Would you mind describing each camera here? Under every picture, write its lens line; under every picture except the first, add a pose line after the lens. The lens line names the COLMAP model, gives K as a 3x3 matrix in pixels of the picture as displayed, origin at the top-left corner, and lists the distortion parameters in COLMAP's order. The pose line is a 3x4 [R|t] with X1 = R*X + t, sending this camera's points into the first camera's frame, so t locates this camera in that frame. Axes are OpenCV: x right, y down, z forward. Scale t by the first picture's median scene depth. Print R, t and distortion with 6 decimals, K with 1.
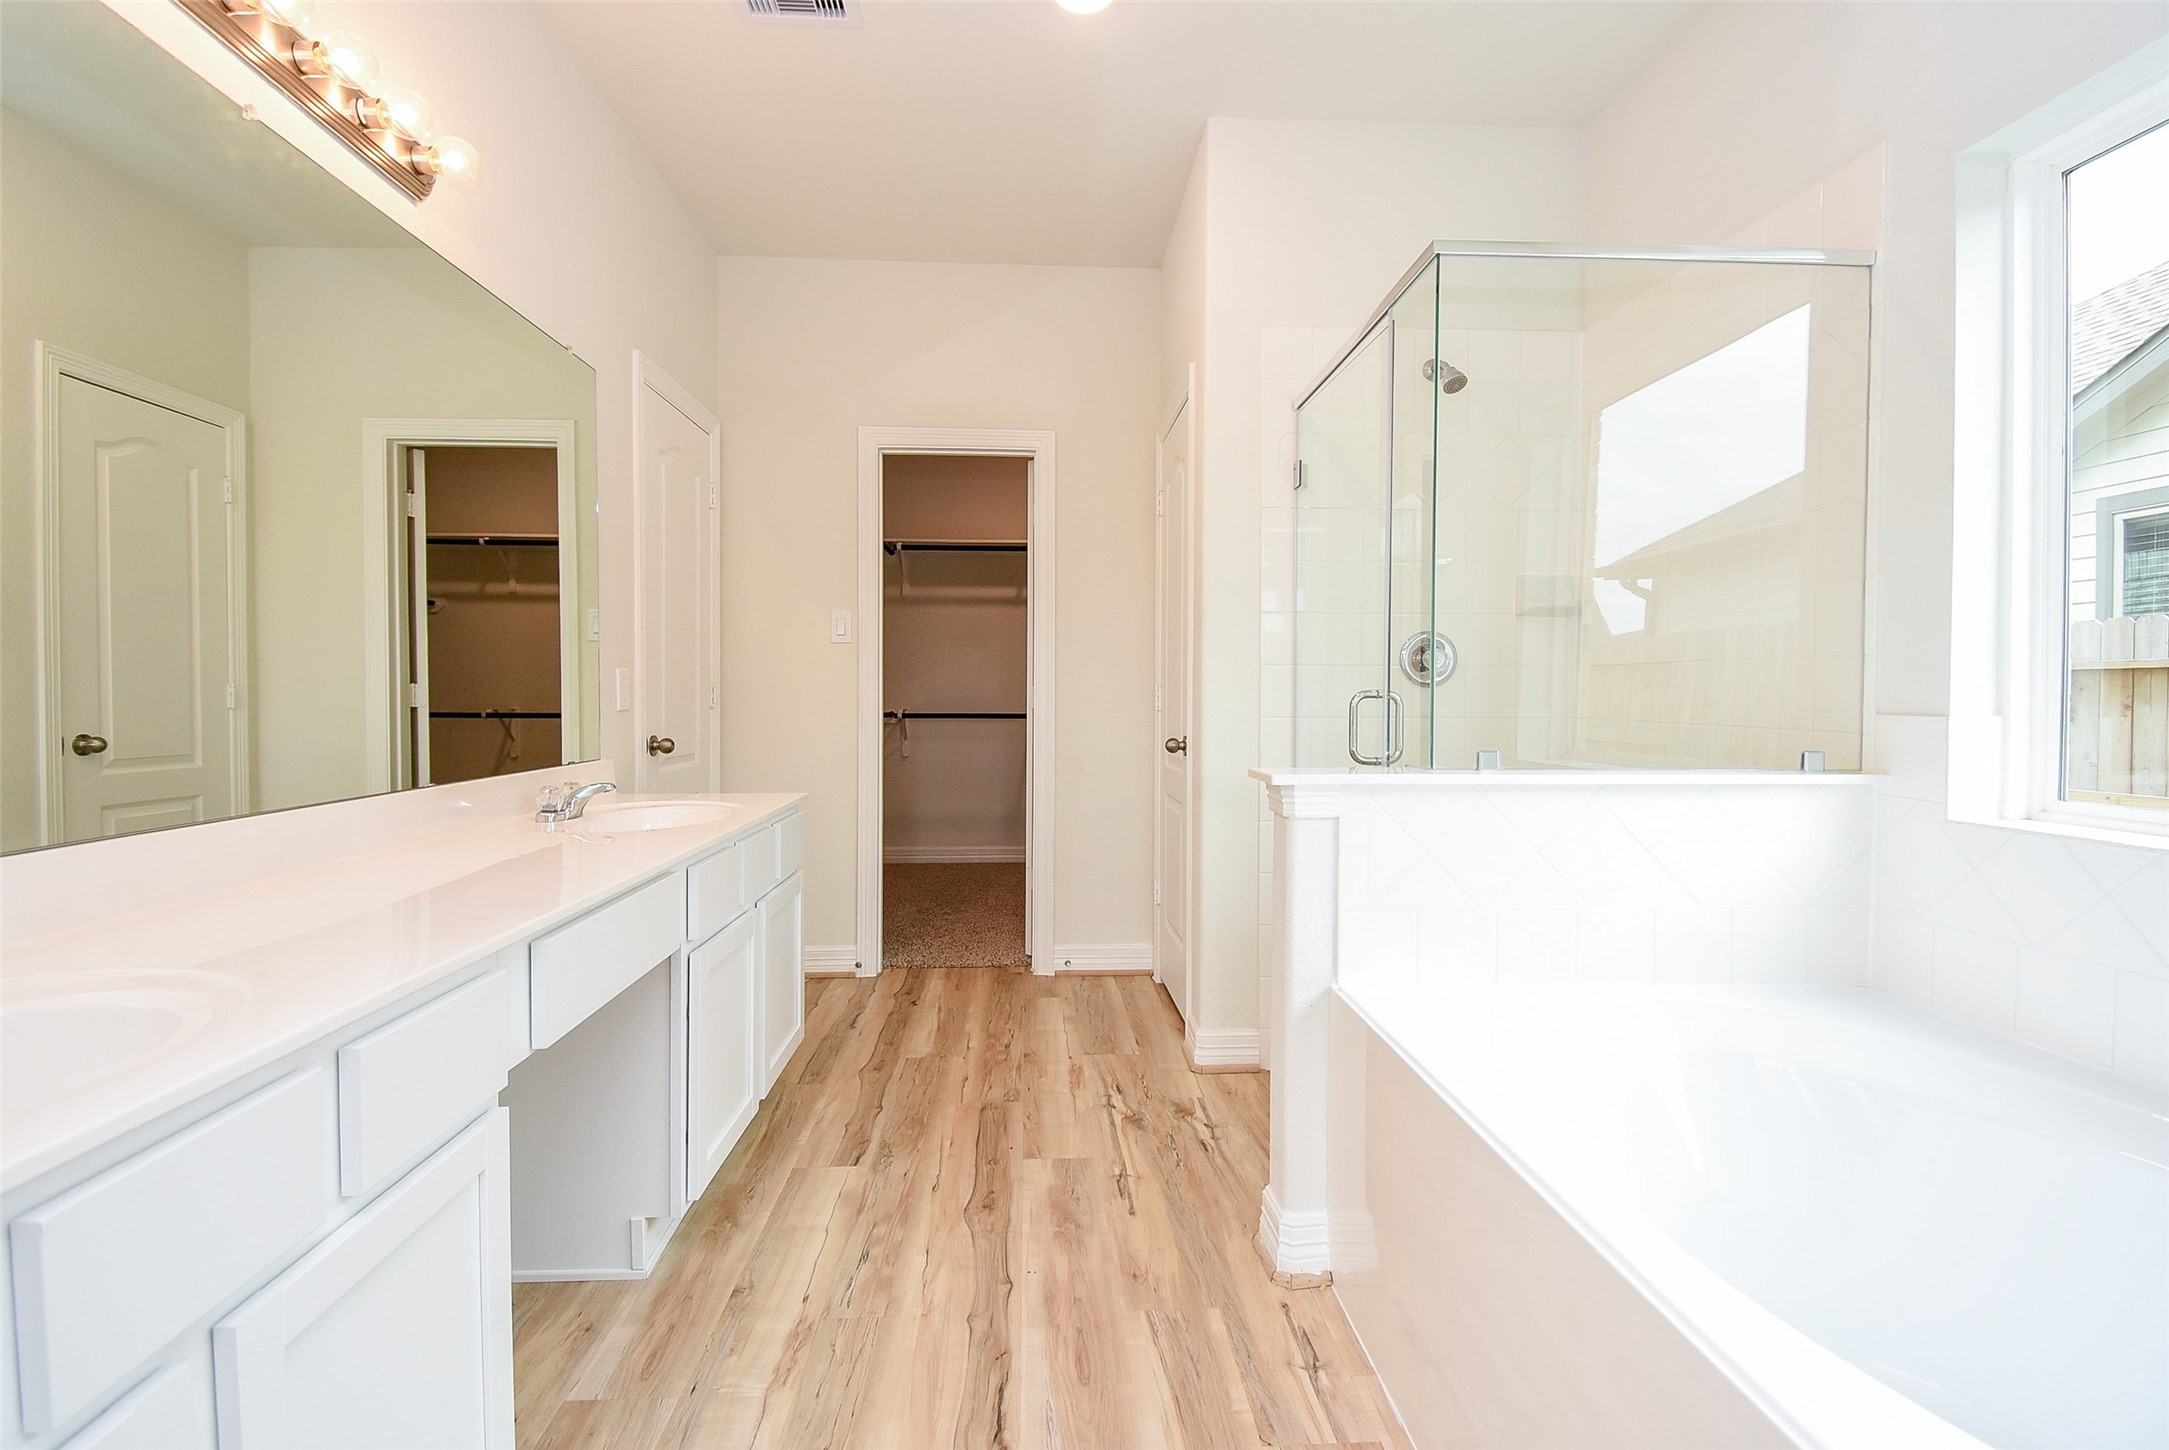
lens RADIAL K [[988.3, 0, 1080.6], [0, 988.3, 716.1], [0, 0, 1]] dist [0.018829, -0.024221]
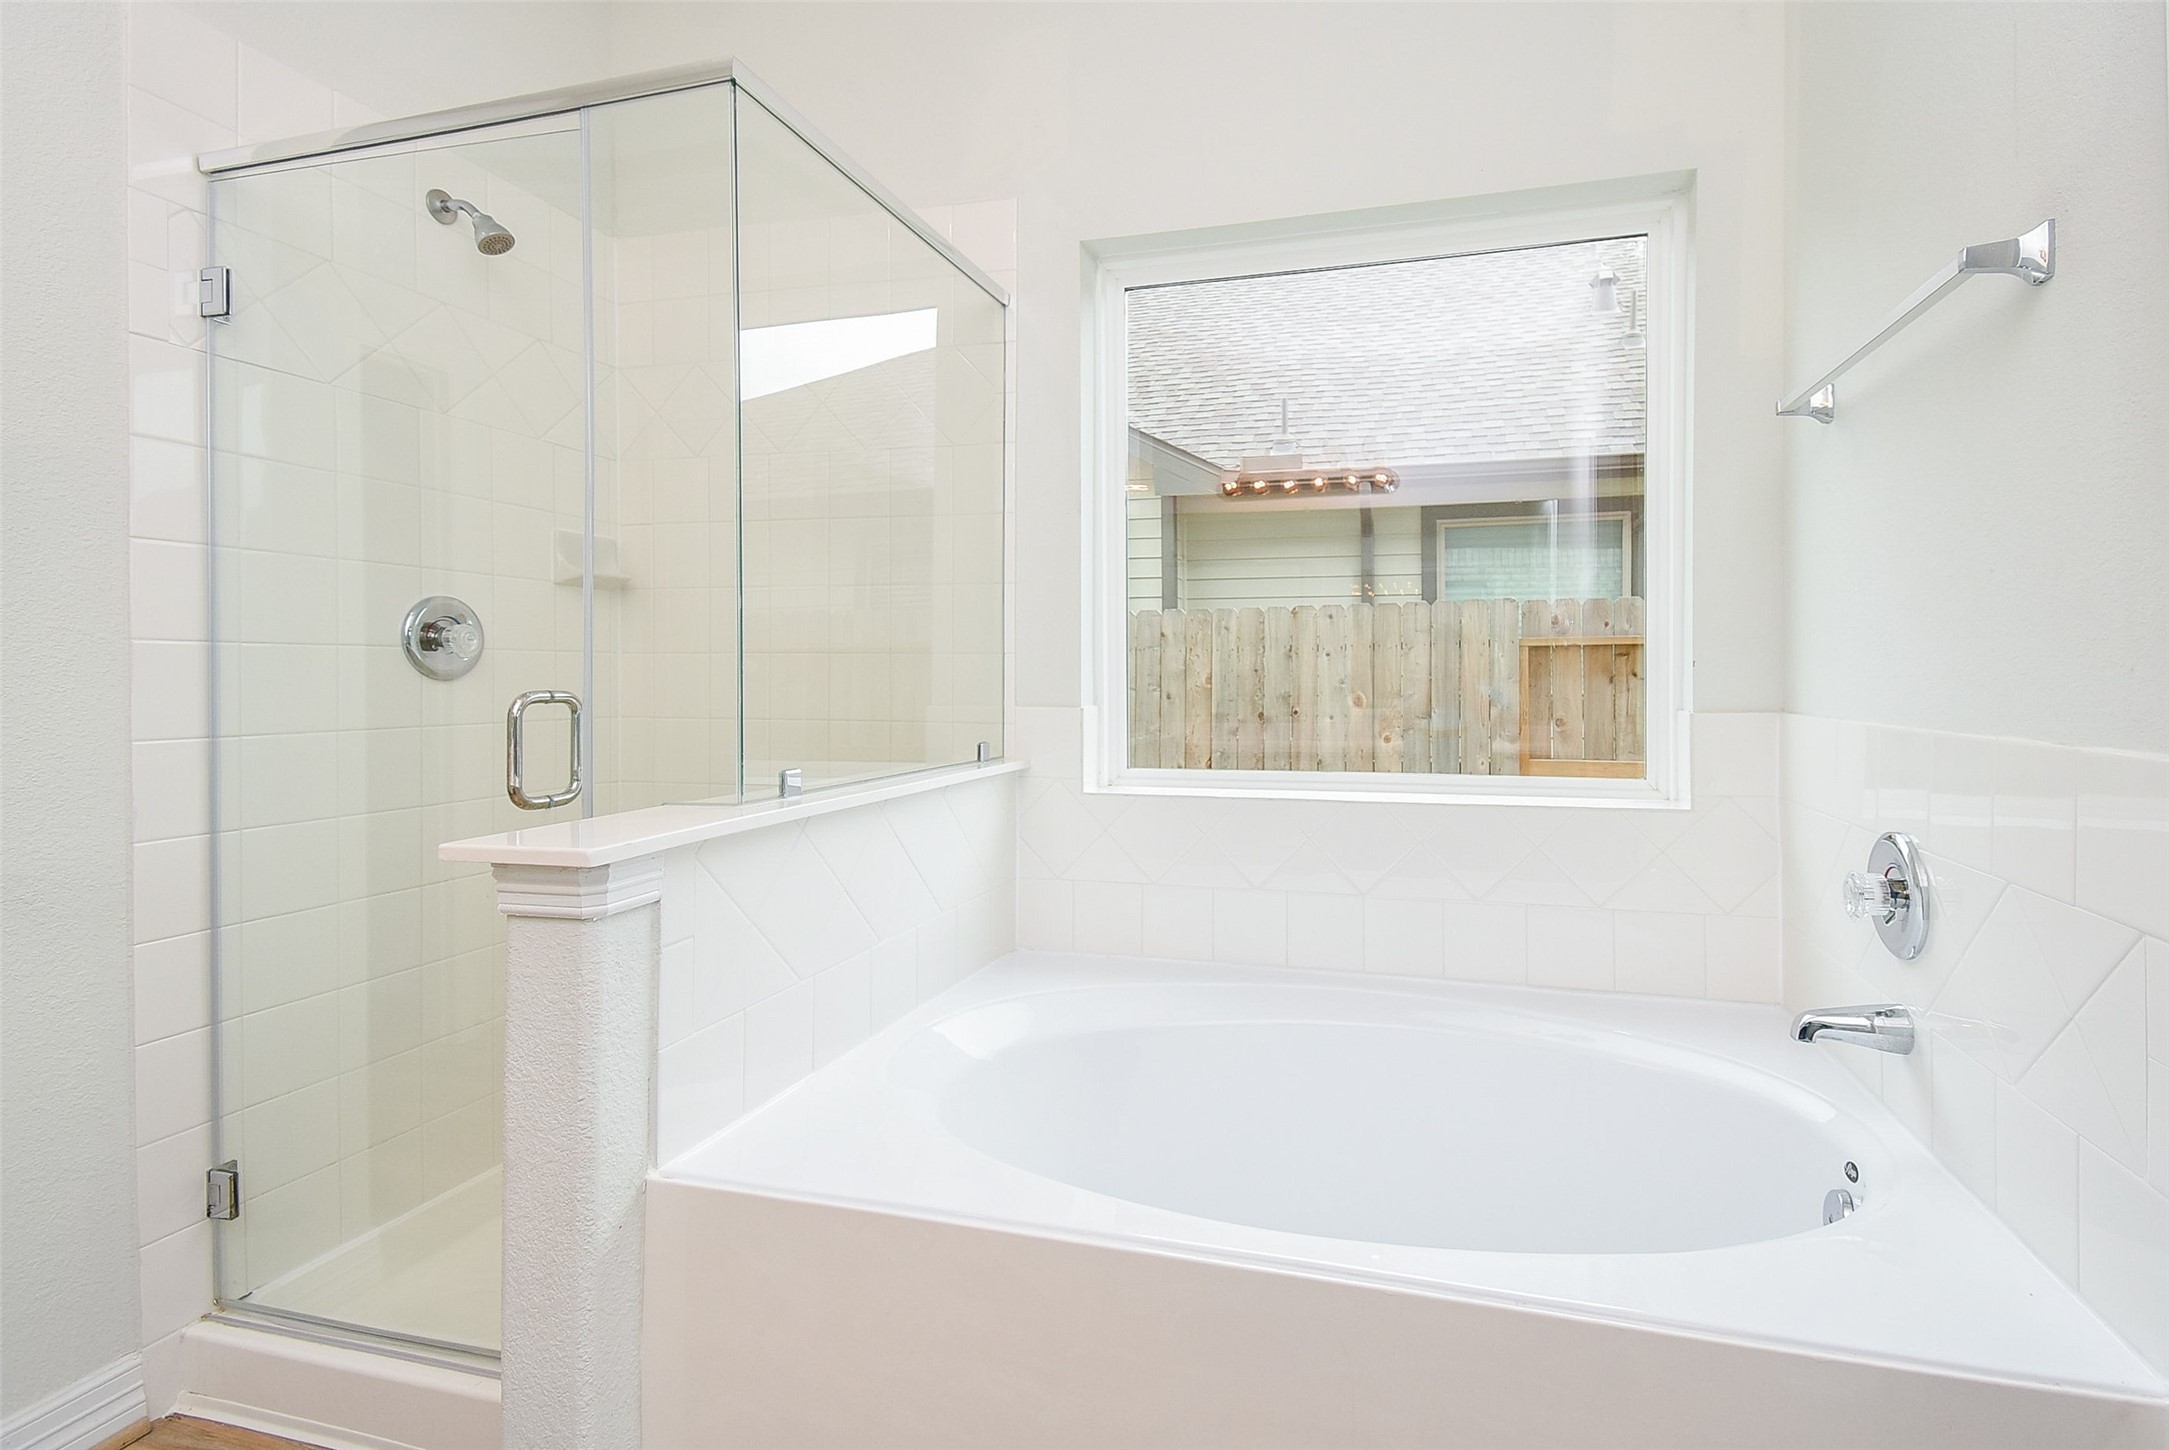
lens RADIAL K [[988.3, 0, 1080.6], [0, 988.3, 716.1], [0, 0, 1]] dist [0.018829, -0.024221]
pose [[0.303771, -0.041001, 0.951862, -0.240102], [0.018897, 0.999136, 0.037007, -0.030210], [-0.952558, 0.006746, 0.304284, 0.563244]]
